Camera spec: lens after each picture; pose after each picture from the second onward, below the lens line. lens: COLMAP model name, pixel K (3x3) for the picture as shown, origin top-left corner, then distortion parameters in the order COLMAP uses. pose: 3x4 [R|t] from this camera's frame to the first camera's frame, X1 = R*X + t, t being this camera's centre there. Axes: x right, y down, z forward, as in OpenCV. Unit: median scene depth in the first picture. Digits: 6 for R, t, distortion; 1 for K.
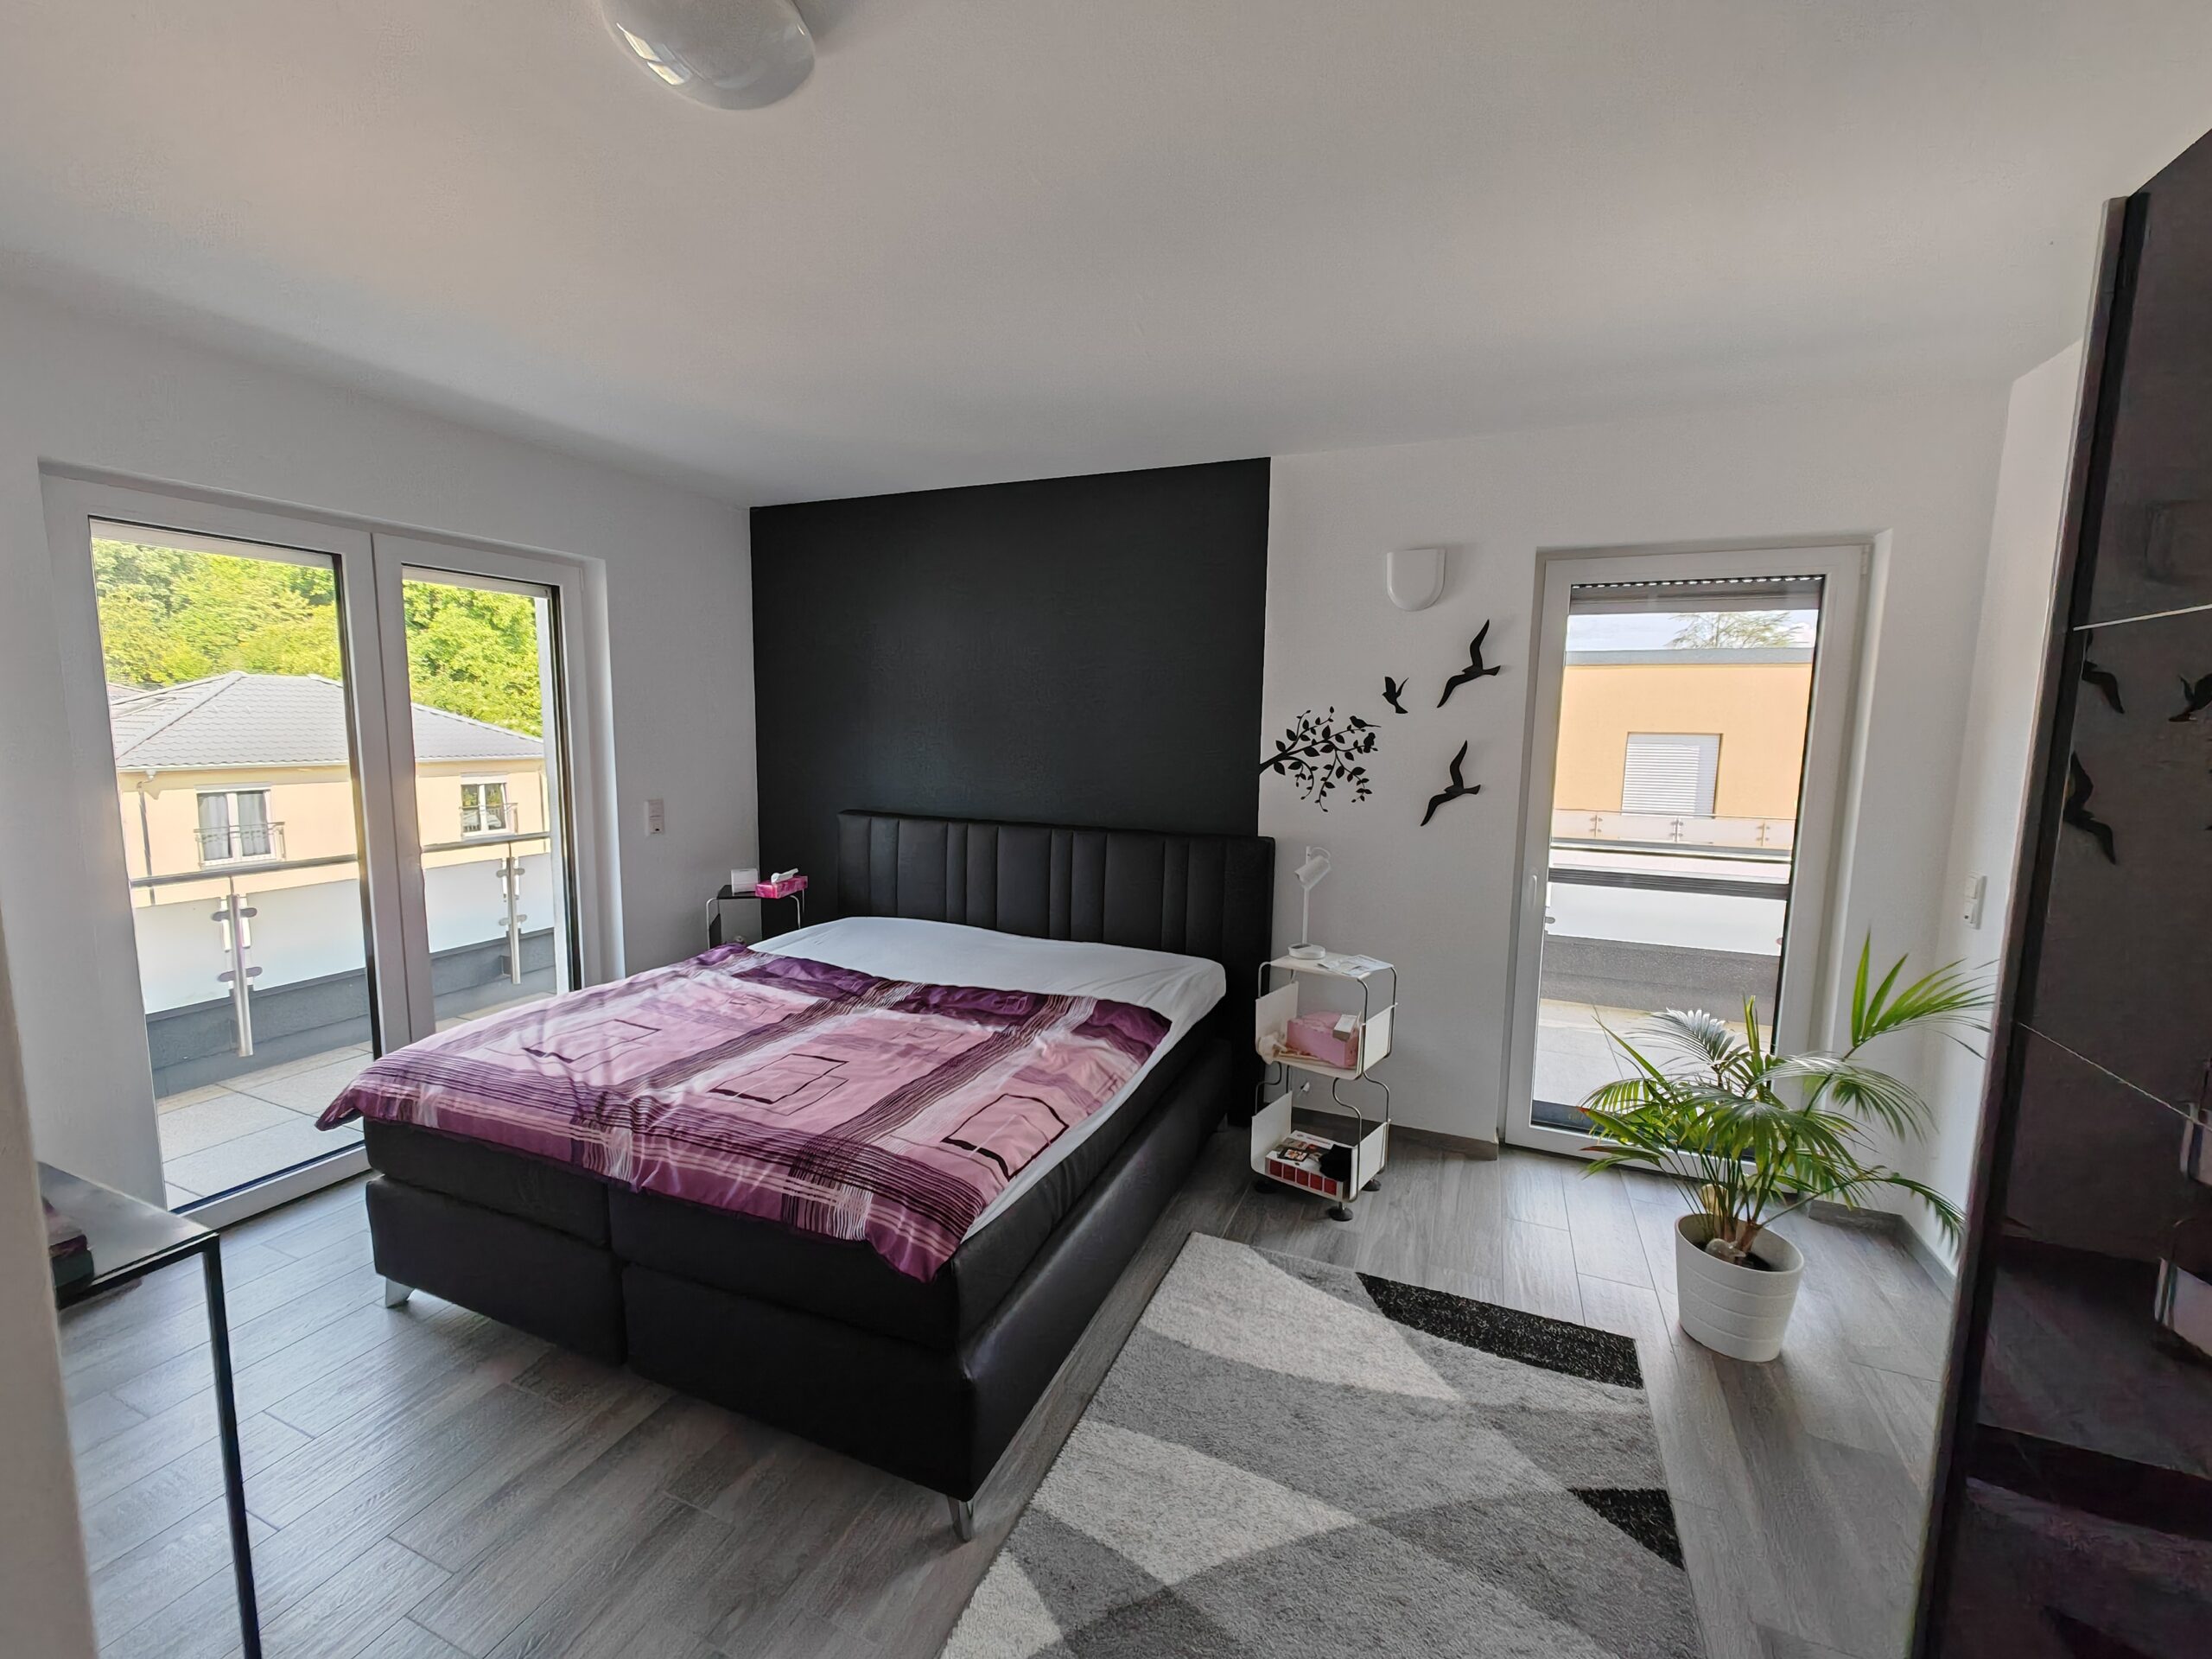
lens RADIAL K [[897.1, 0, 1106.0], [0, 897.1, 829.5], [0, 0, 1]] dist [0.000428, 0.000050]
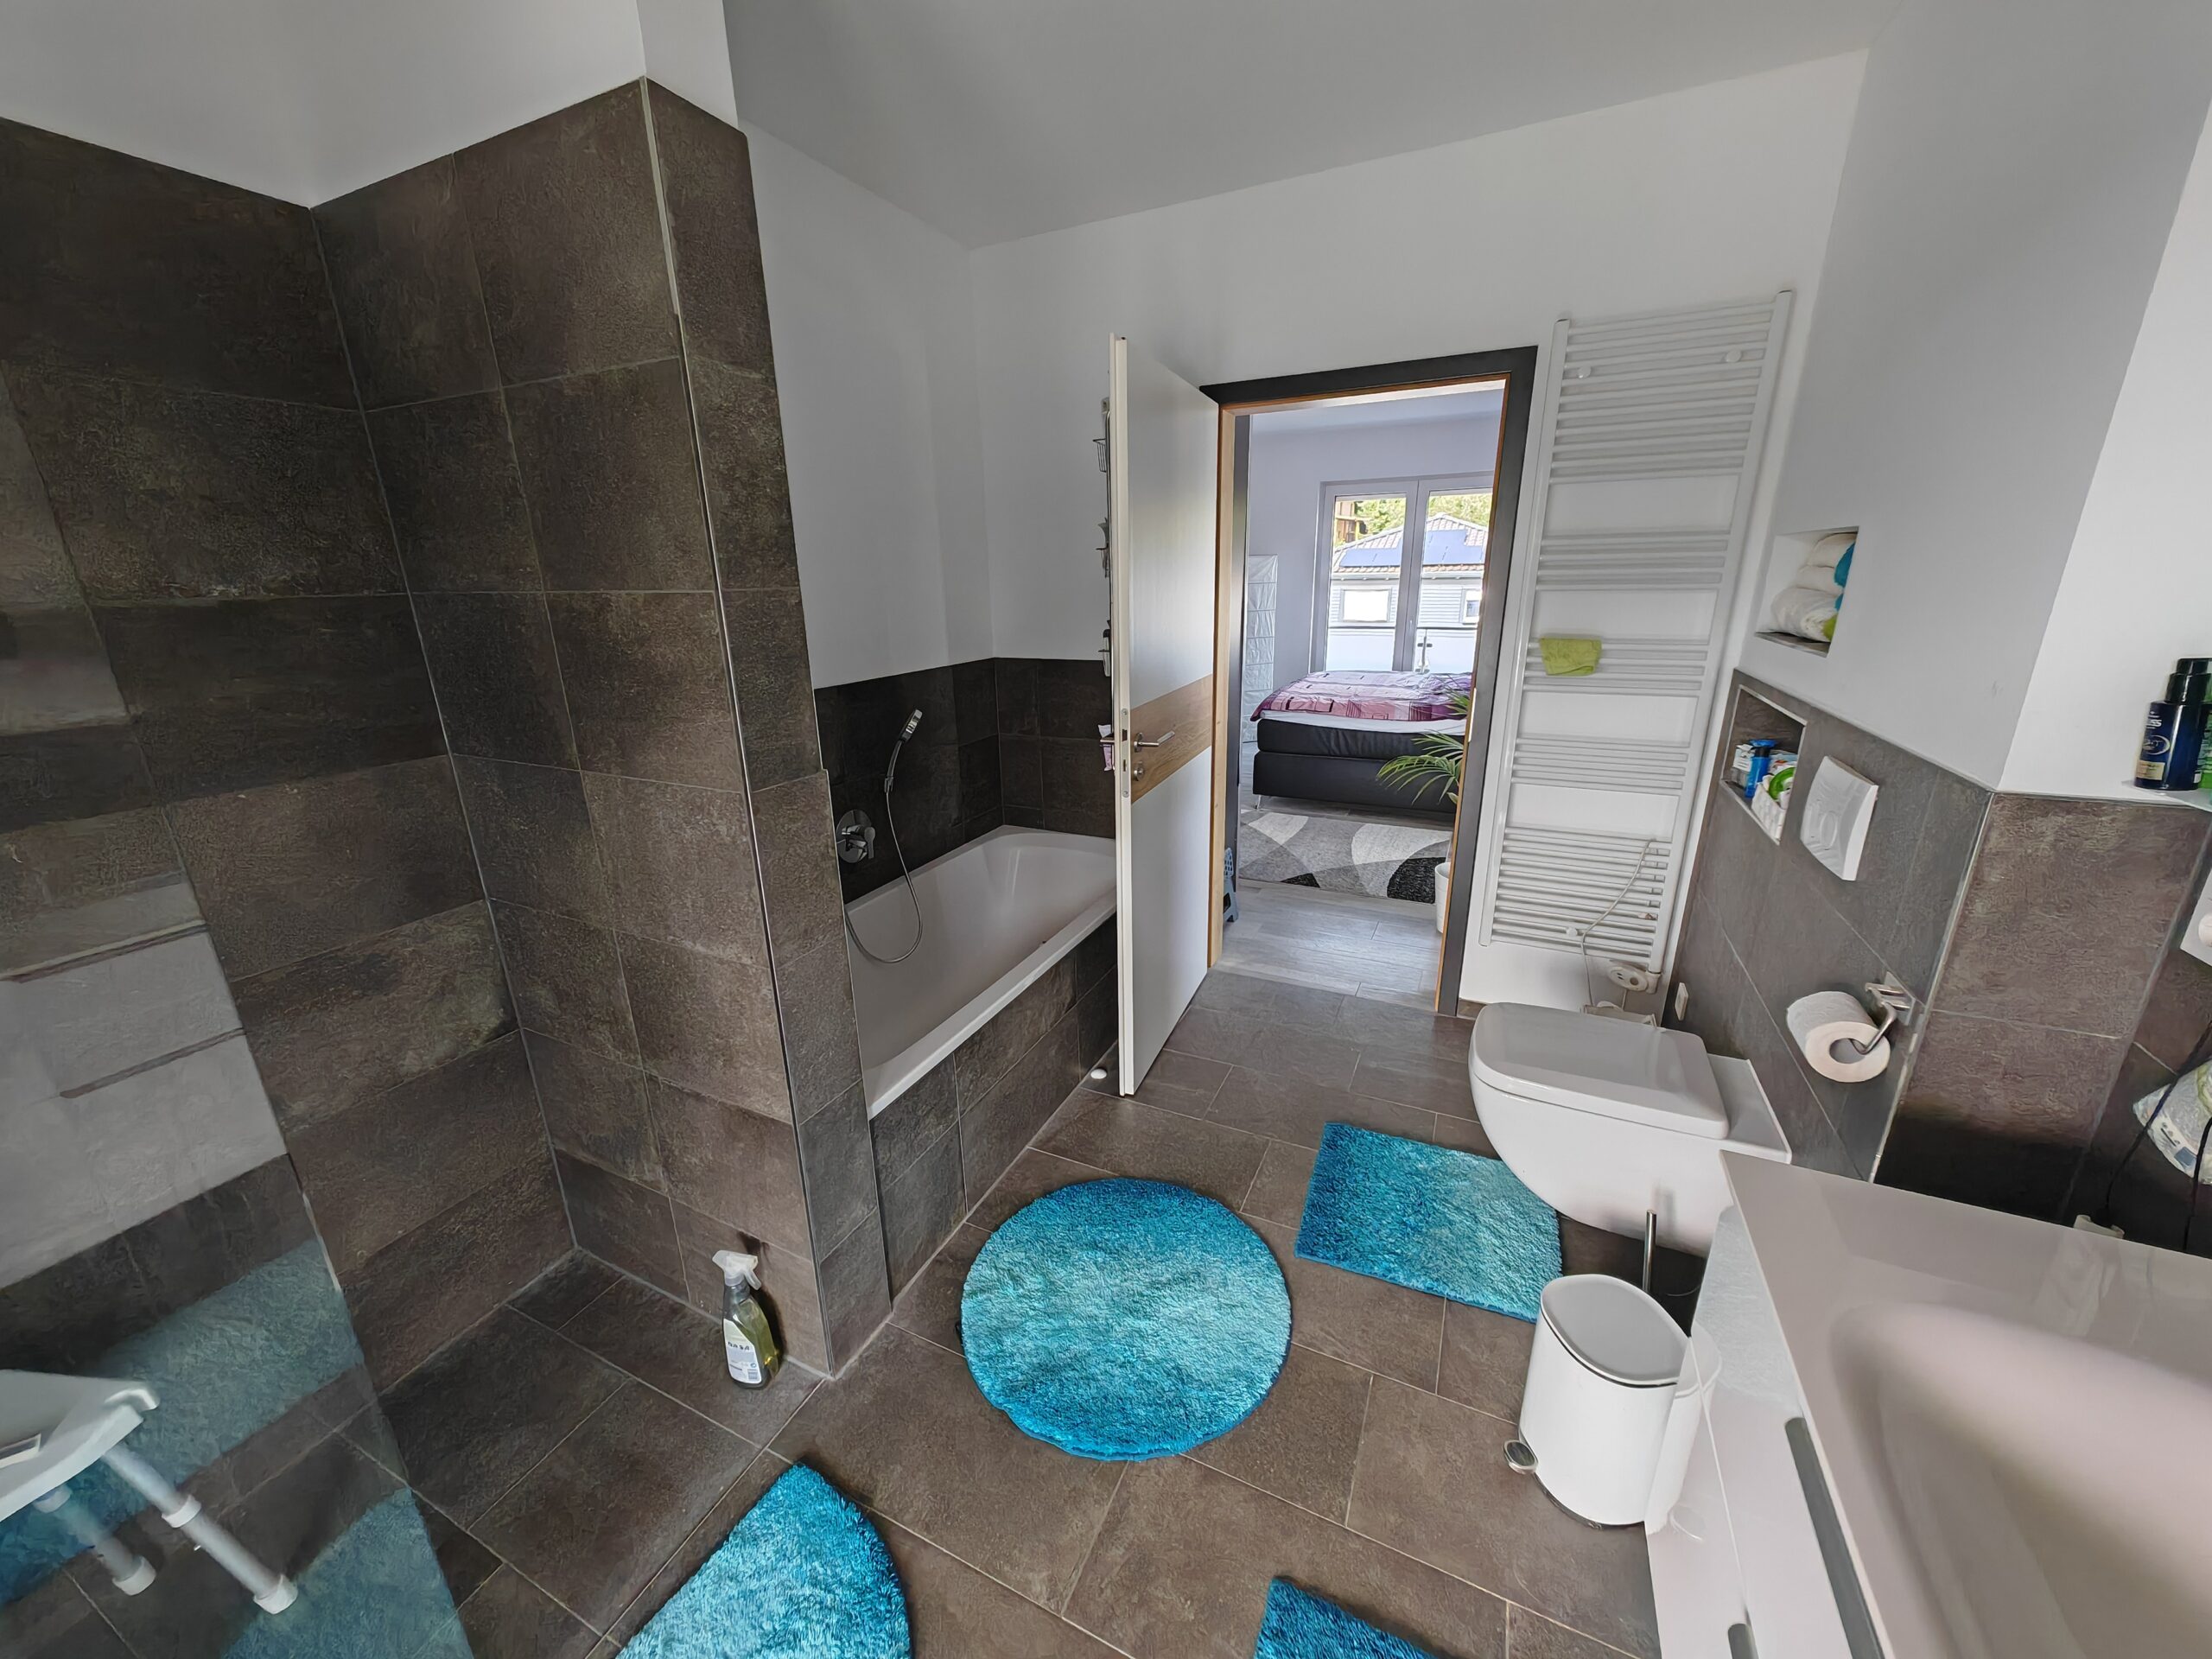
lens RADIAL K [[835.3, 0, 1106.0], [0, 835.3, 829.5], [0, 0, 1]] dist [0.000922, 0.000039]
pose [[-0.043289, 0.276677, -0.959987, 1.450224], [-0.099405, 0.954927, 0.279701, 0.022529], [0.994105, 0.107535, -0.013835, 0.247894]]
